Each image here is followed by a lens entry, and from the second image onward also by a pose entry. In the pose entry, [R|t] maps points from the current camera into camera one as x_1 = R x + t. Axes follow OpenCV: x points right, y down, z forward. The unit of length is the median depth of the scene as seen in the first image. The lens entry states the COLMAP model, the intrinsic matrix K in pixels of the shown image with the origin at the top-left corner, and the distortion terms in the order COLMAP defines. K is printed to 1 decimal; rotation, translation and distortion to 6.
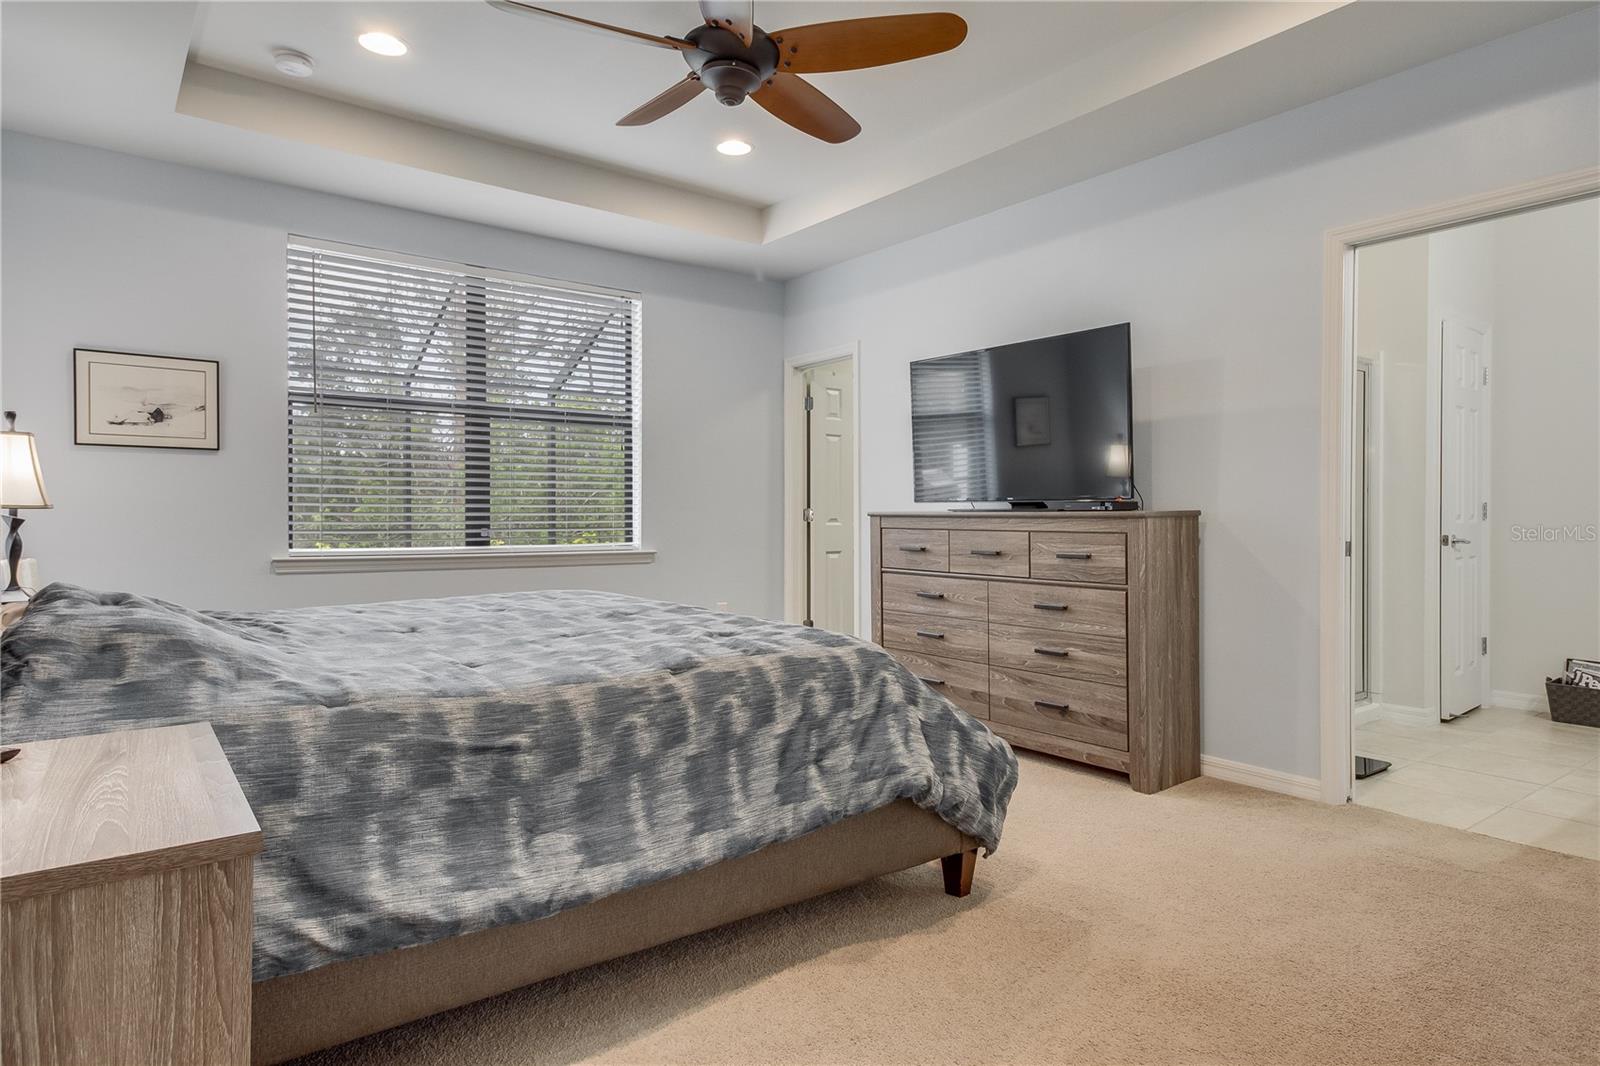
lens RADIAL K [[917.6, 0, 787.3], [0, 917.6, 532.9], [0, 0, 1]] dist [-0.007728, -0.000493]
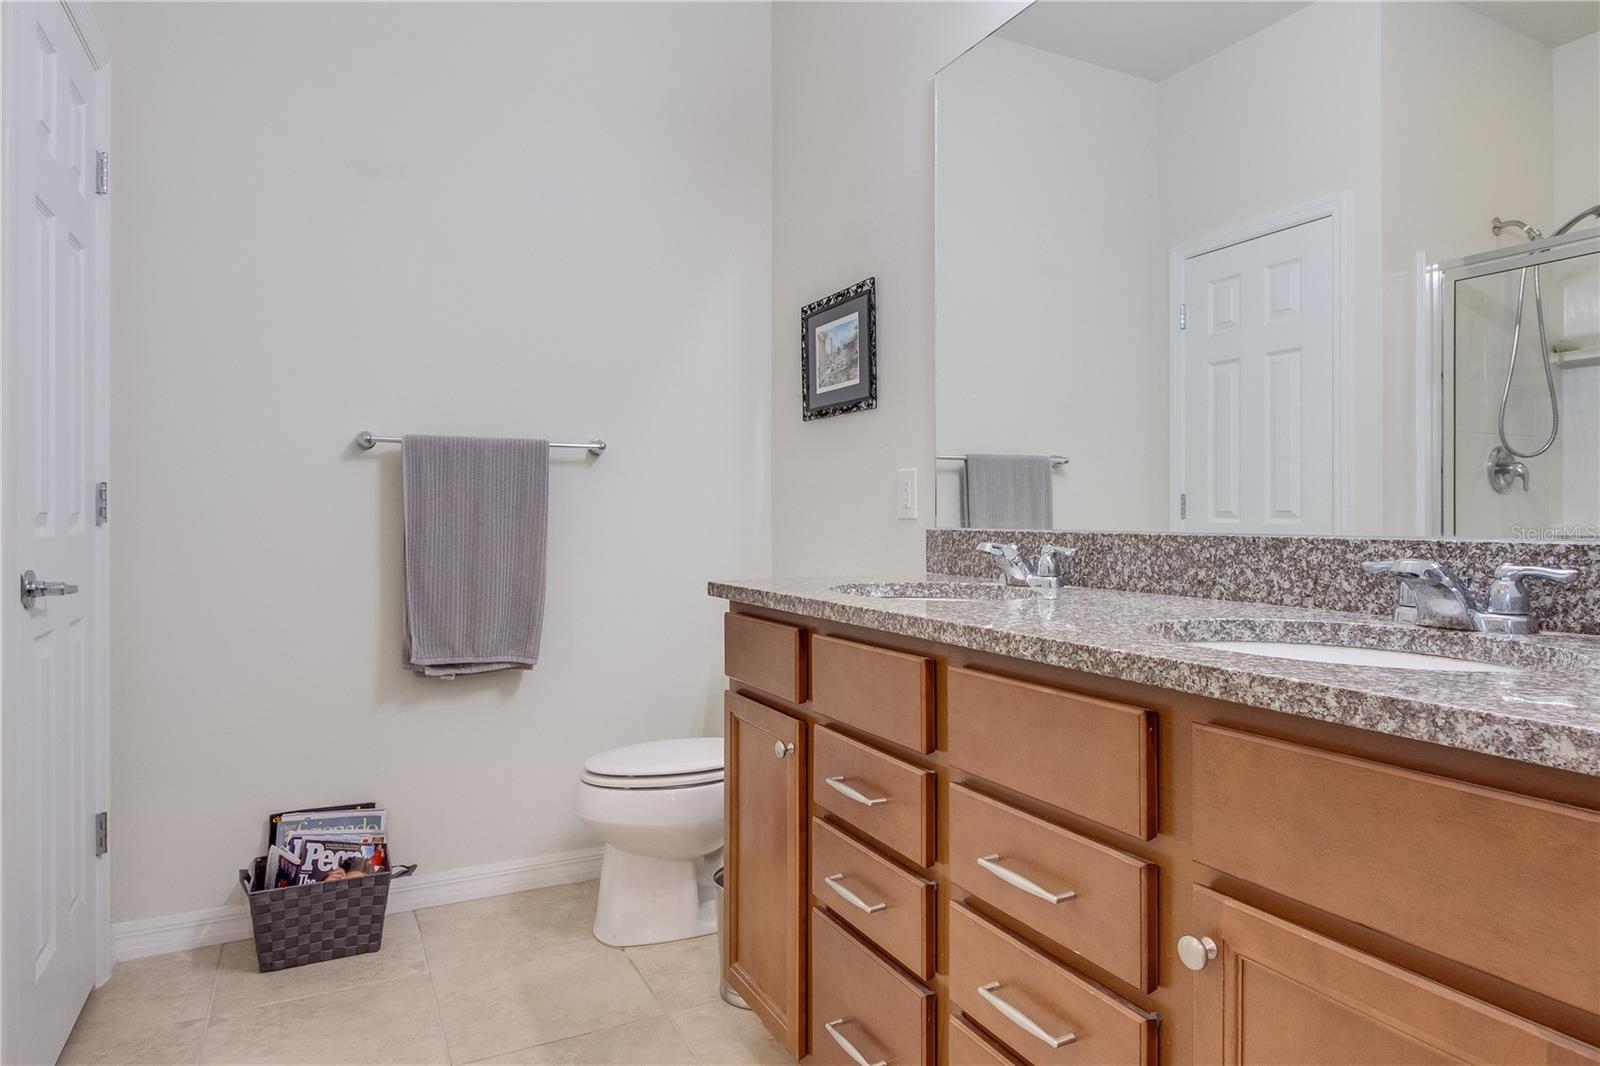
lens RADIAL K [[953.8, 0, 846.3], [0, 953.8, 513.6], [0, 0, 1]] dist [0.002205, -0.013927]
pose [[0.144331, 0.001971, 0.989527, 0.412195], [0.003610, 0.999990, -0.002518, -0.017603], [-0.989523, 0.003936, 0.144323, 0.639329]]
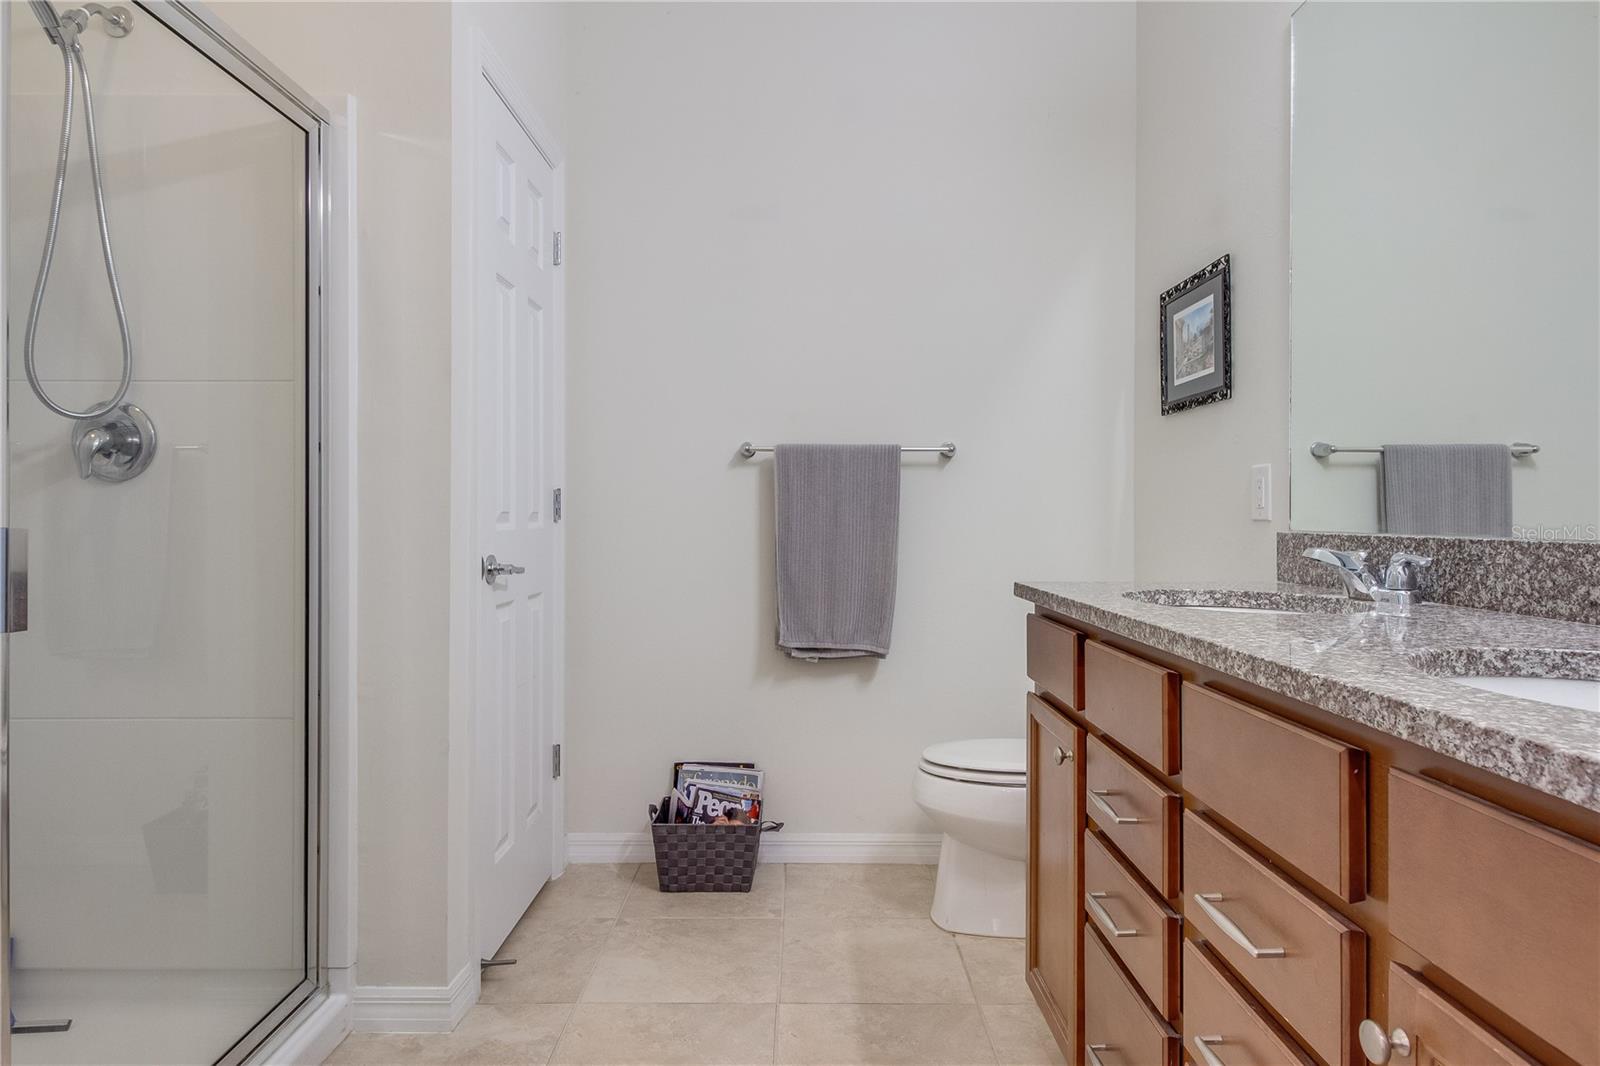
lens RADIAL K [[953.8, 0, 808.1], [0, 953.8, 515.8], [0, 0, 1]] dist [0.002205, -0.013927]
pose [[0.591442, 0.001482, 0.806346, 0.426262], [-0.000500, 0.999999, -0.001471, -0.017423], [-0.806348, 0.000467, 0.591442, 0.585407]]
